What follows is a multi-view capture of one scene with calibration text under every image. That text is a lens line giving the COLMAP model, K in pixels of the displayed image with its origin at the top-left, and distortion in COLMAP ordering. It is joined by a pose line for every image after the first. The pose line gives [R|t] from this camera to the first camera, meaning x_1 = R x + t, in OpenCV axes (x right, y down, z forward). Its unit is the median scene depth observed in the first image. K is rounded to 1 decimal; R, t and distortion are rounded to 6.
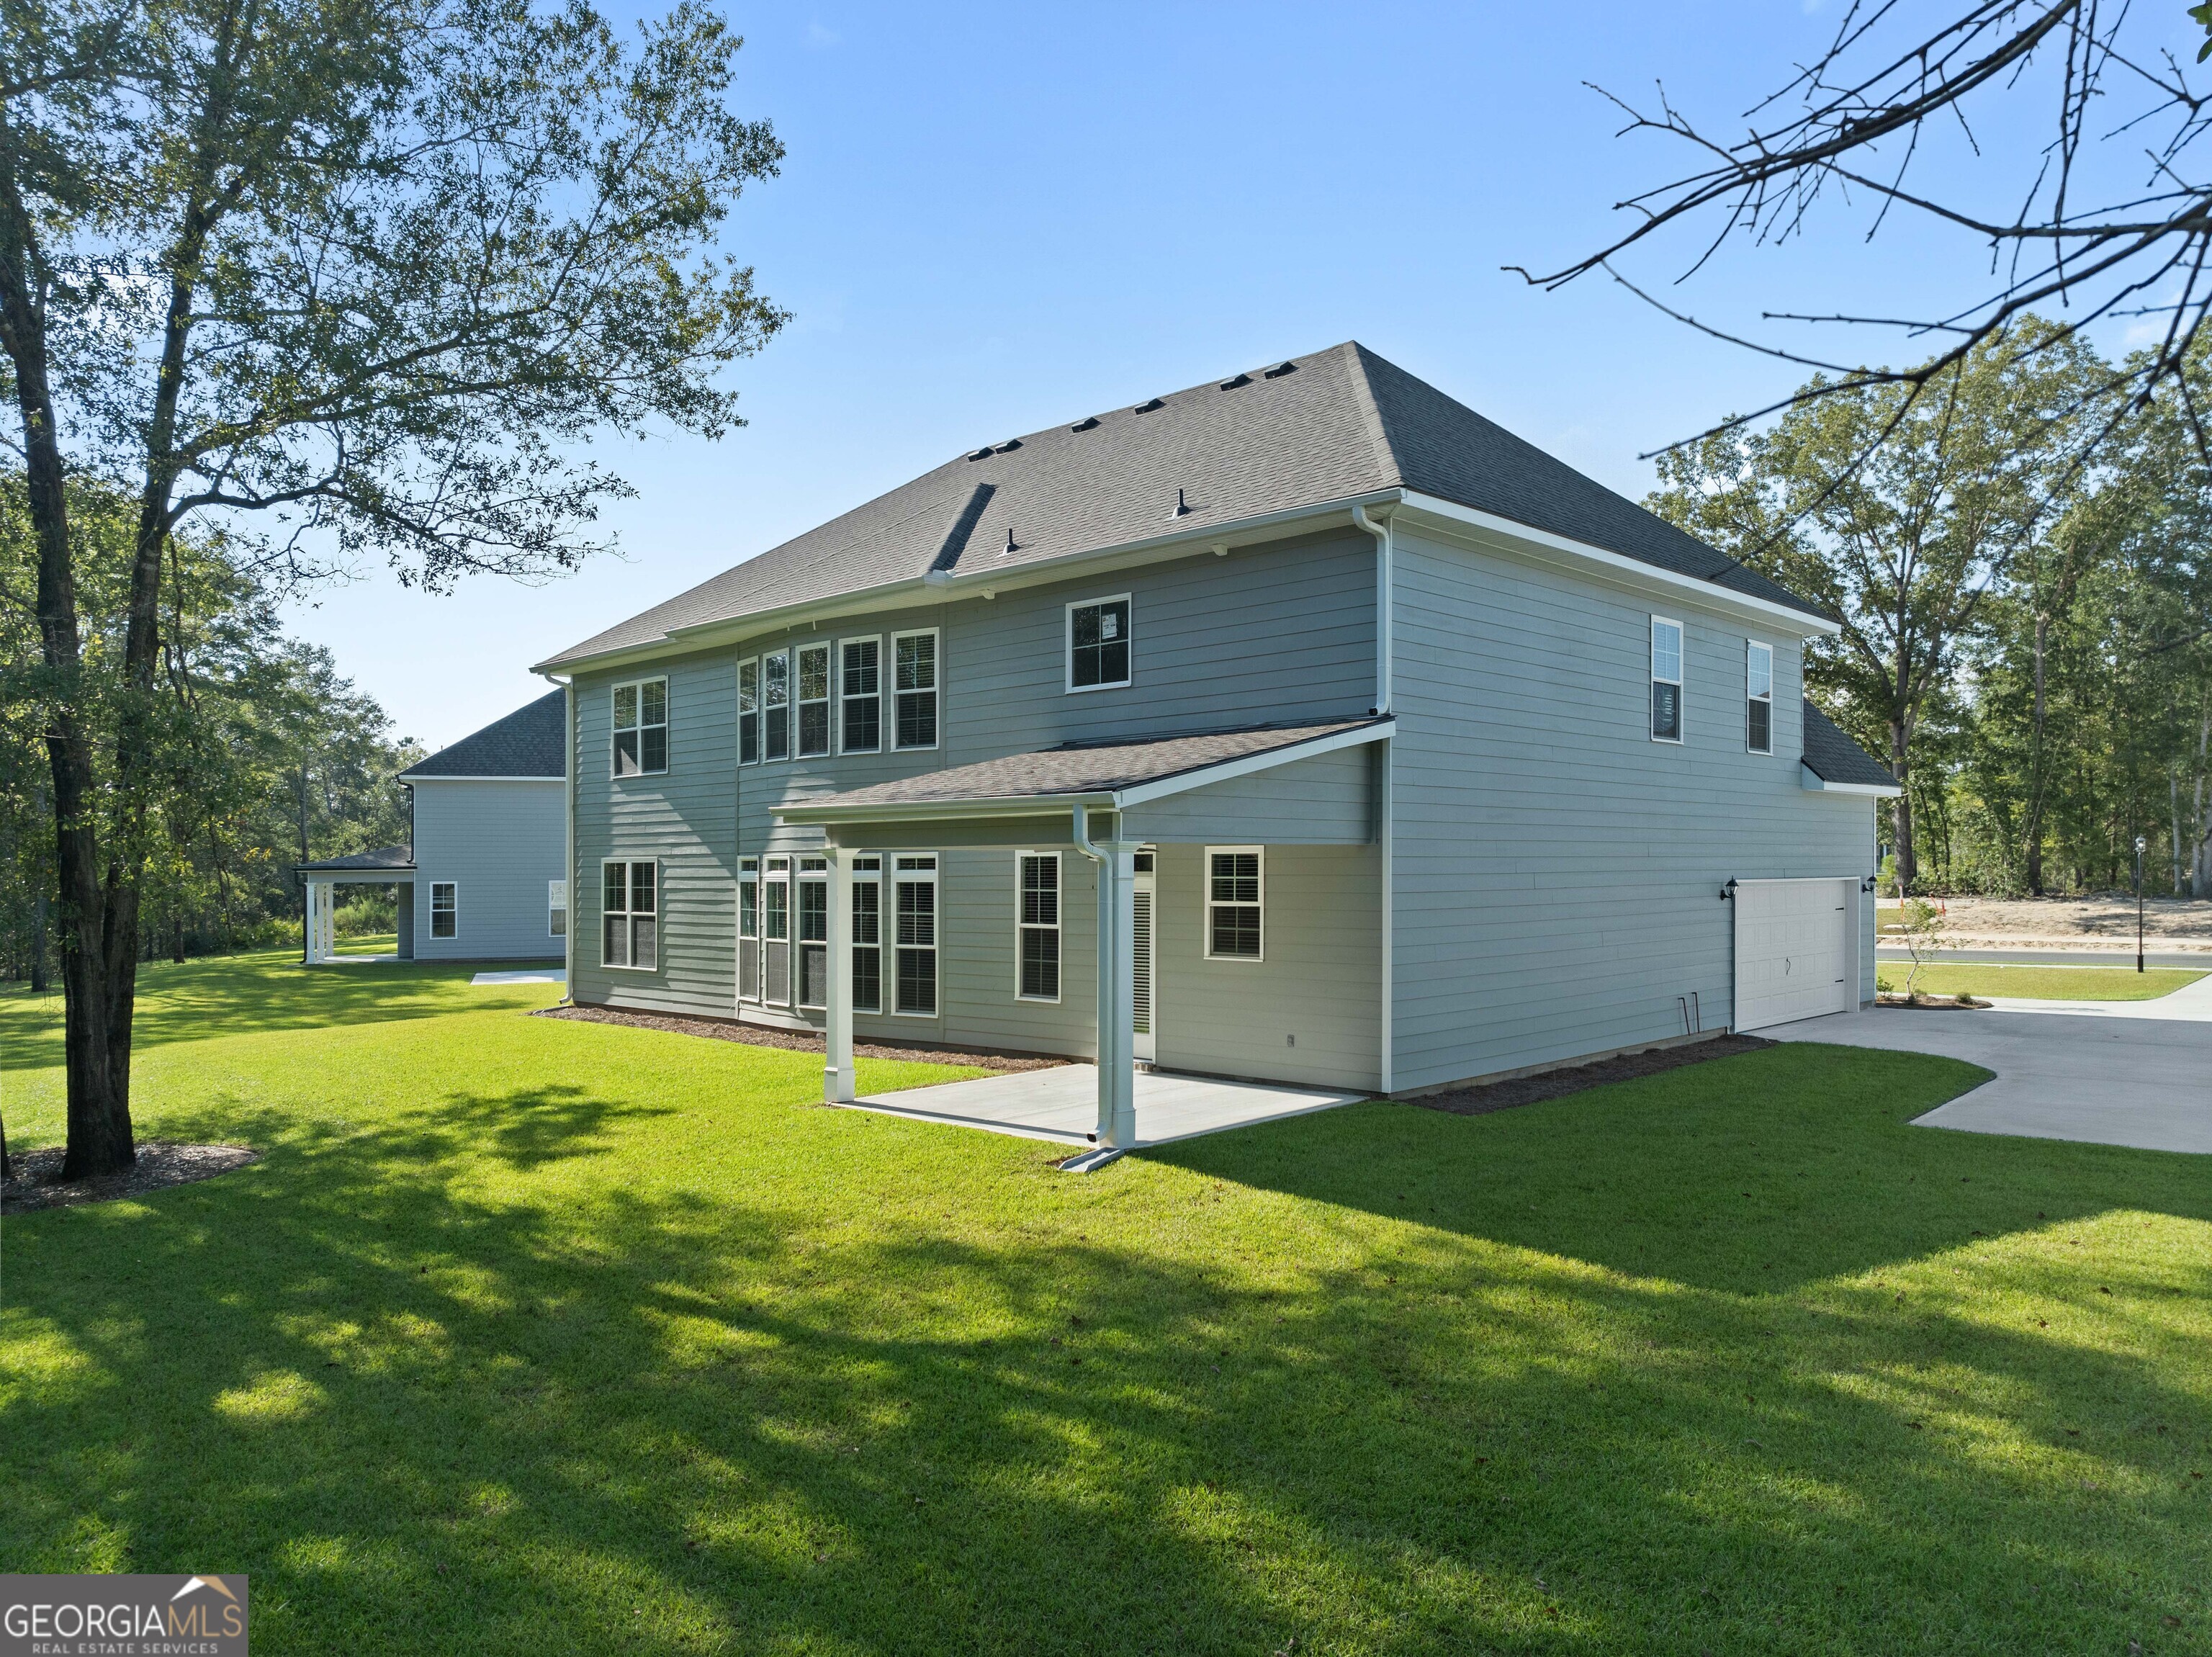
lens RADIAL K [[1534.6, 0, 1142.3], [0, 1534.6, 838.8], [0, 0, 1]] dist [-0.044483, 0.006298]
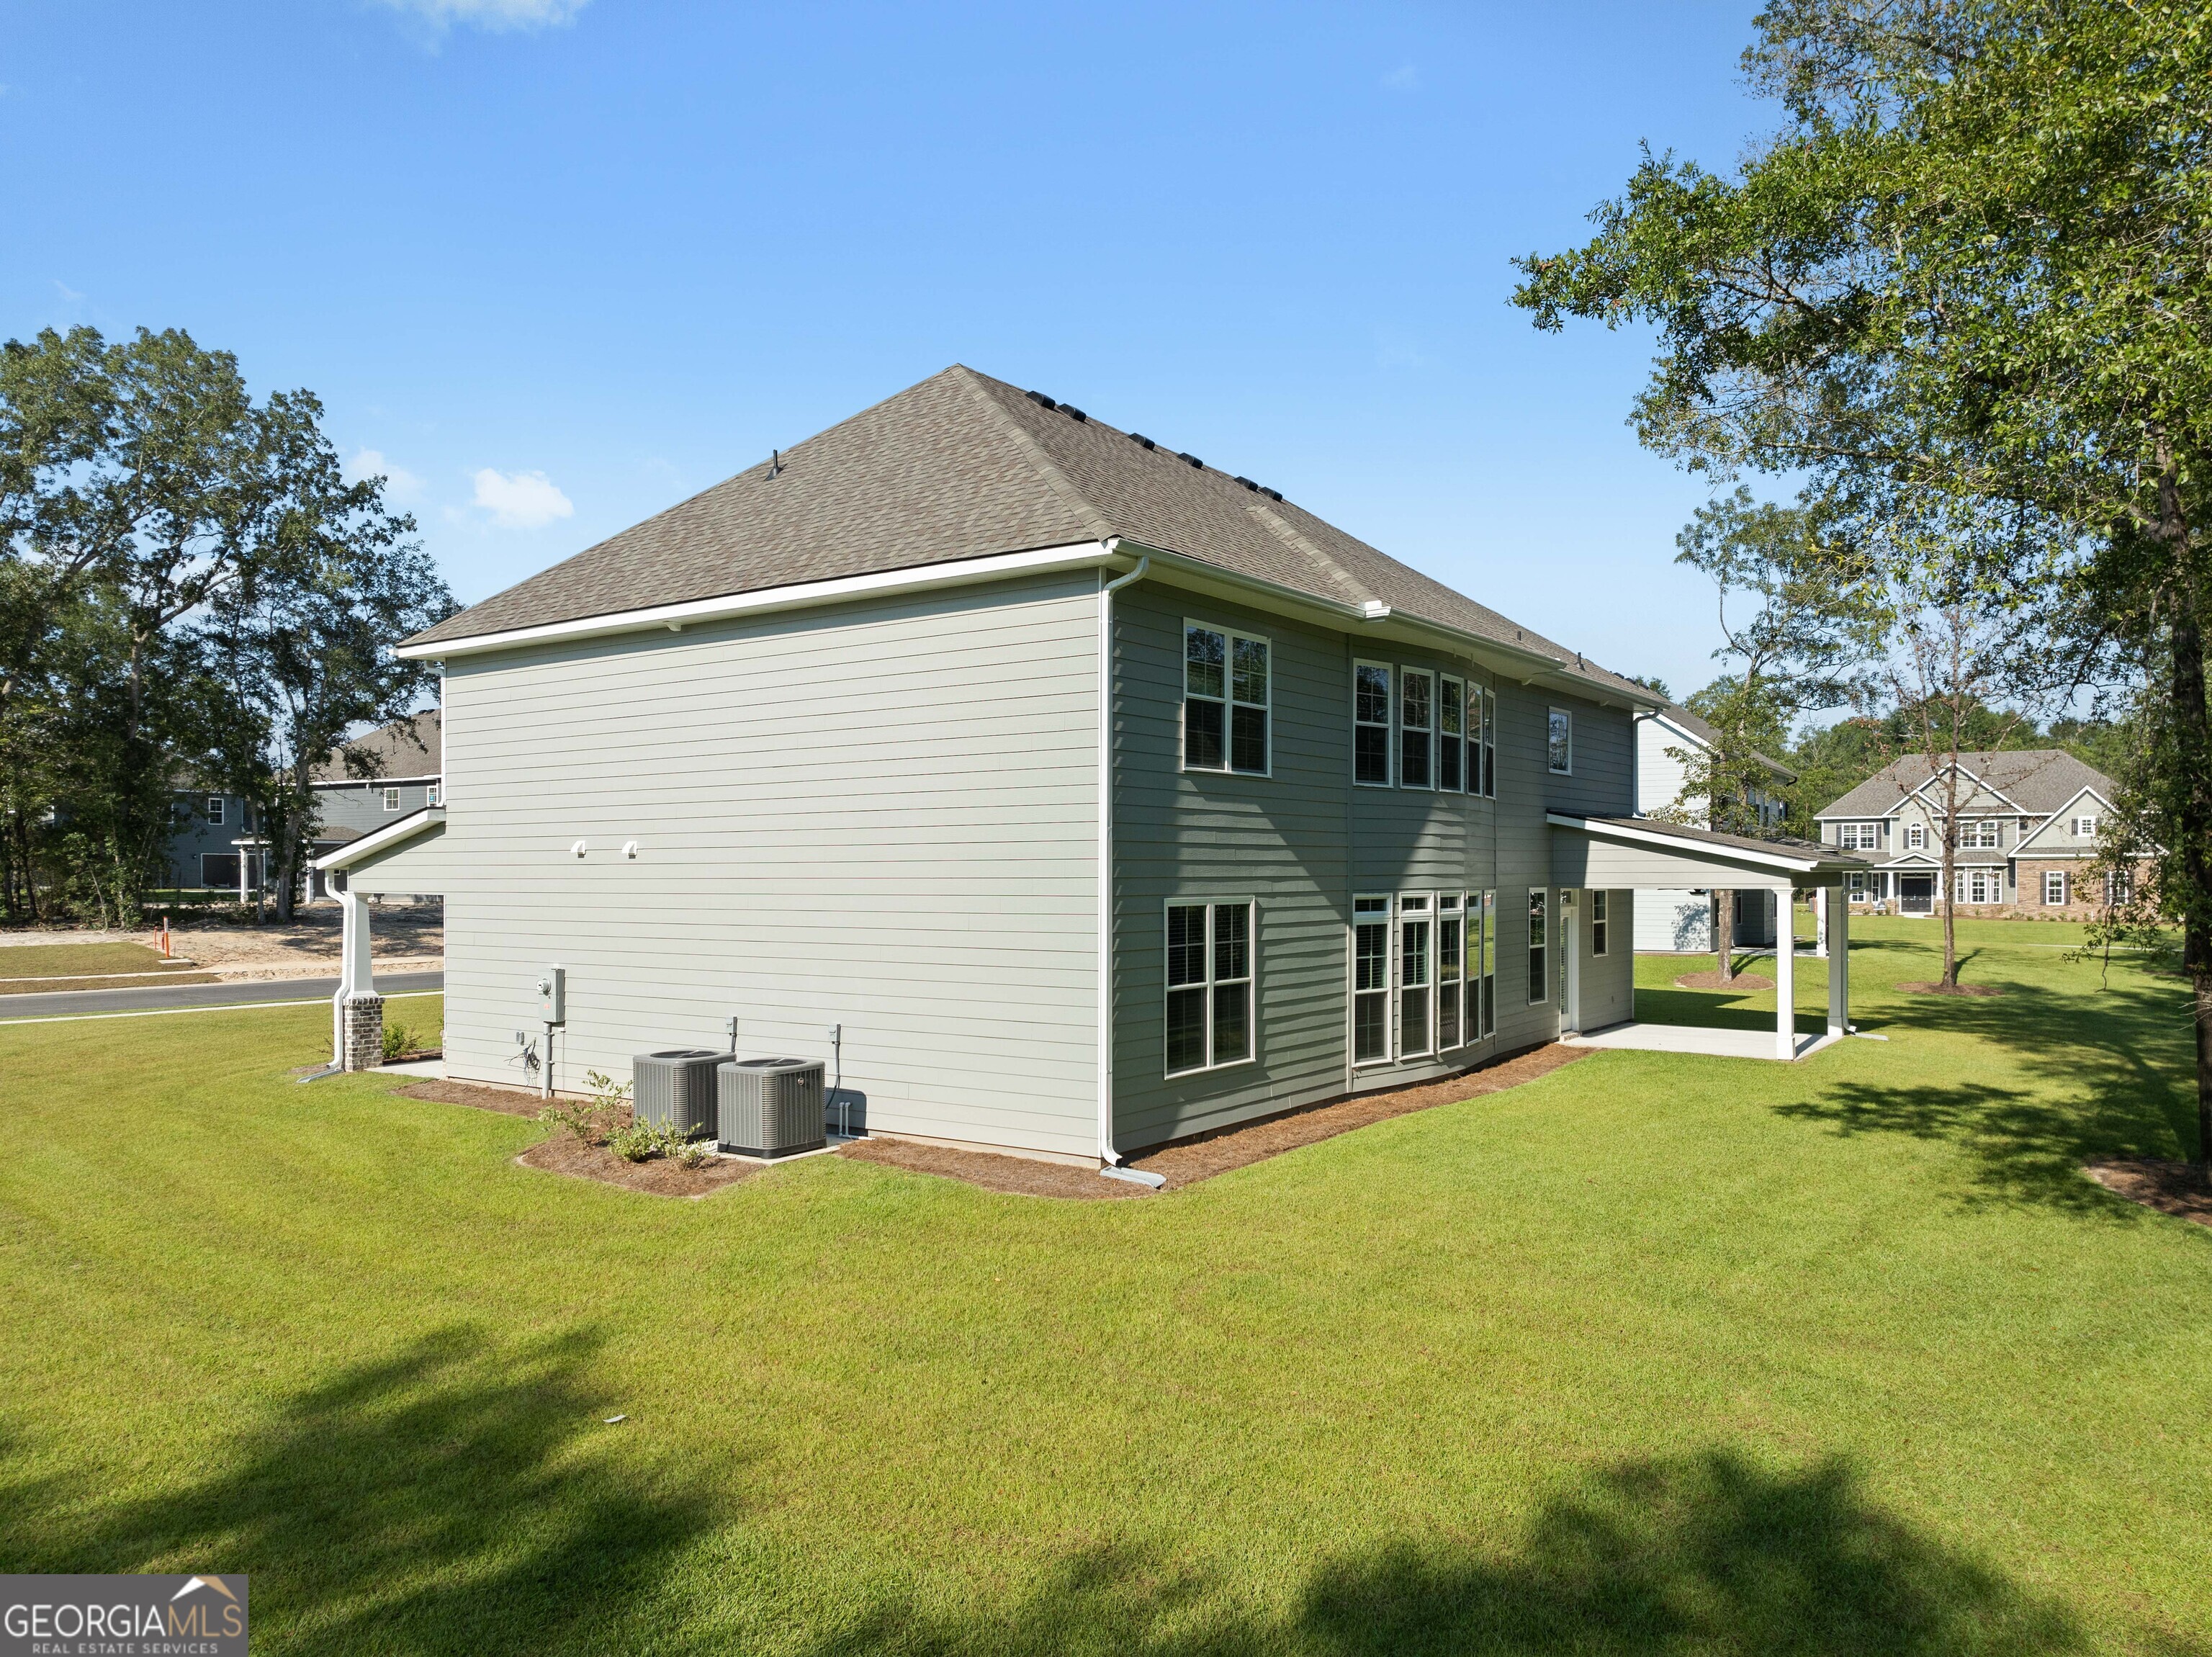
lens RADIAL K [[1534.6, 0, 1142.3], [0, 1534.6, 838.8], [0, 0, 1]] dist [-0.044483, 0.006298]
pose [[-0.115387, 0.014145, 0.993220, -1.039465], [-0.030647, 0.999372, -0.017793, -0.000096], [-0.992848, -0.032493, -0.114881, 1.174866]]
